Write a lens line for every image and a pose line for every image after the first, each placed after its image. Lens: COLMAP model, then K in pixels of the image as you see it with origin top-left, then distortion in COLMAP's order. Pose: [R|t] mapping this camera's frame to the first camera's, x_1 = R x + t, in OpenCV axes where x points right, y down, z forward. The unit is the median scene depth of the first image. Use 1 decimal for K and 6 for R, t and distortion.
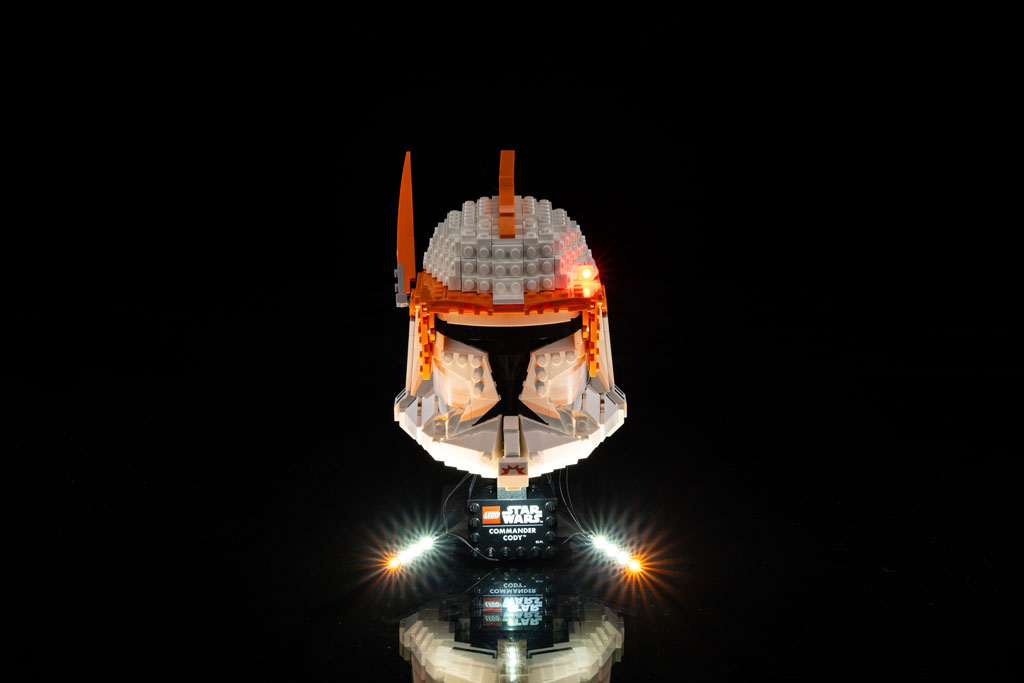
lens RADIAL K [[1971.9, 0, 512.0], [0, 1971.9, 341.5], [0, 0, 1]] dist [0.011344, -0.006668]
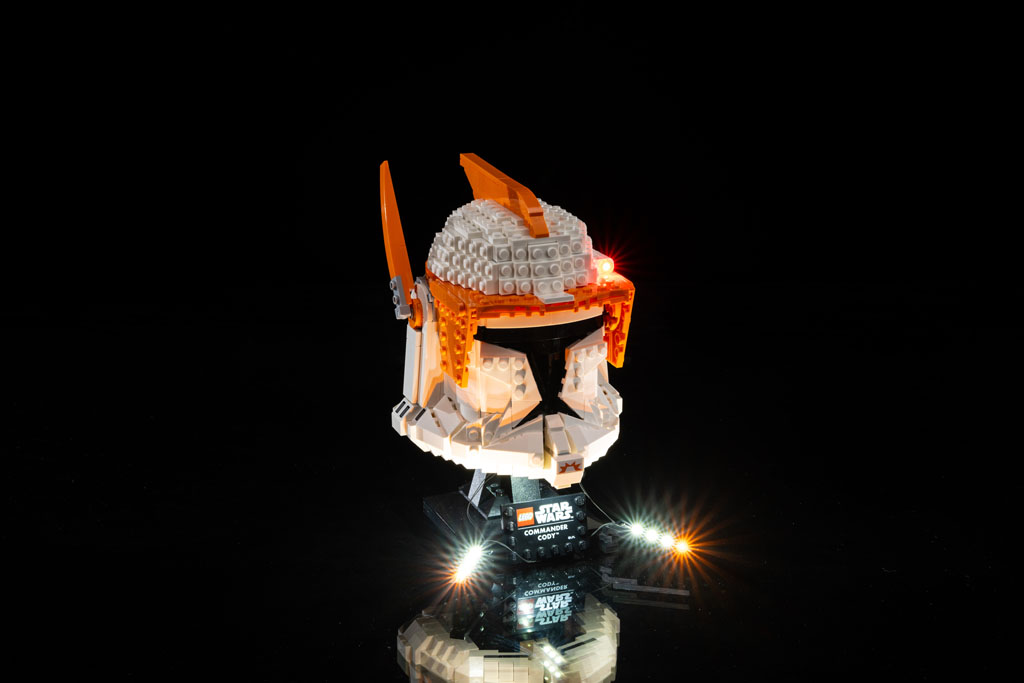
lens RADIAL K [[1971.9, 0, 512.0], [0, 1971.9, 341.5], [0, 0, 1]] dist [0.011344, -0.006668]
pose [[0.940264, -0.097265, 0.326255, -0.340766], [0.098571, 0.995051, 0.012570, -0.013725], [-0.325863, 0.020340, 0.945198, 0.058864]]
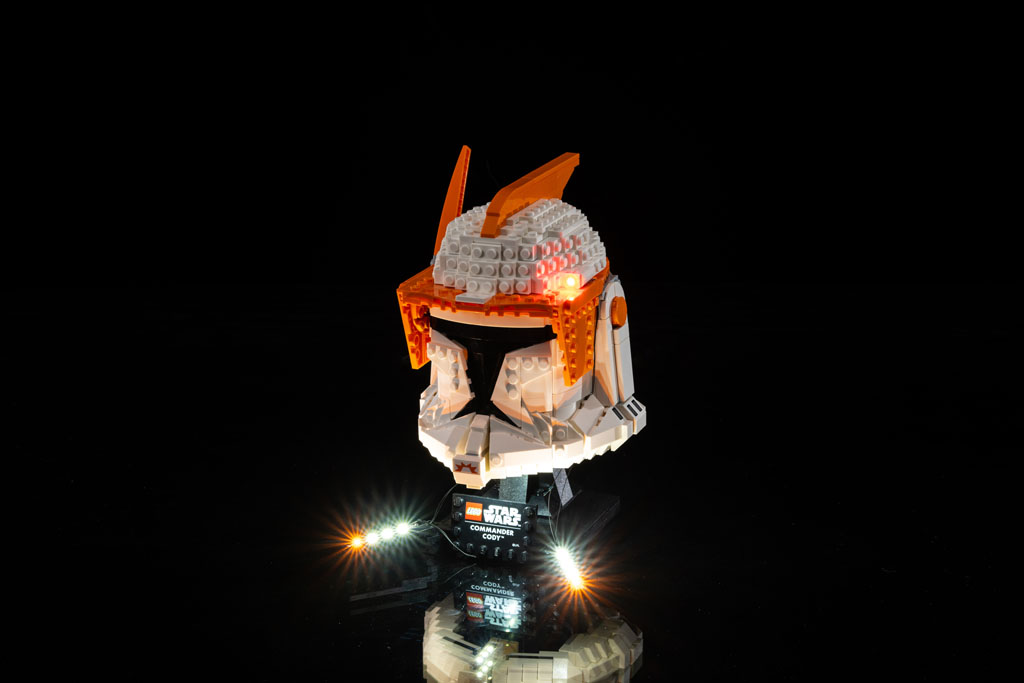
lens RADIAL K [[1971.9, 0, 512.0], [0, 1971.9, 341.5], [0, 0, 1]] dist [0.011344, -0.006668]
pose [[0.919976, 0.114620, -0.374842, 0.382353], [-0.113616, 0.993214, 0.024859, -0.025758], [0.375148, 0.019718, 0.926755, 0.075696]]
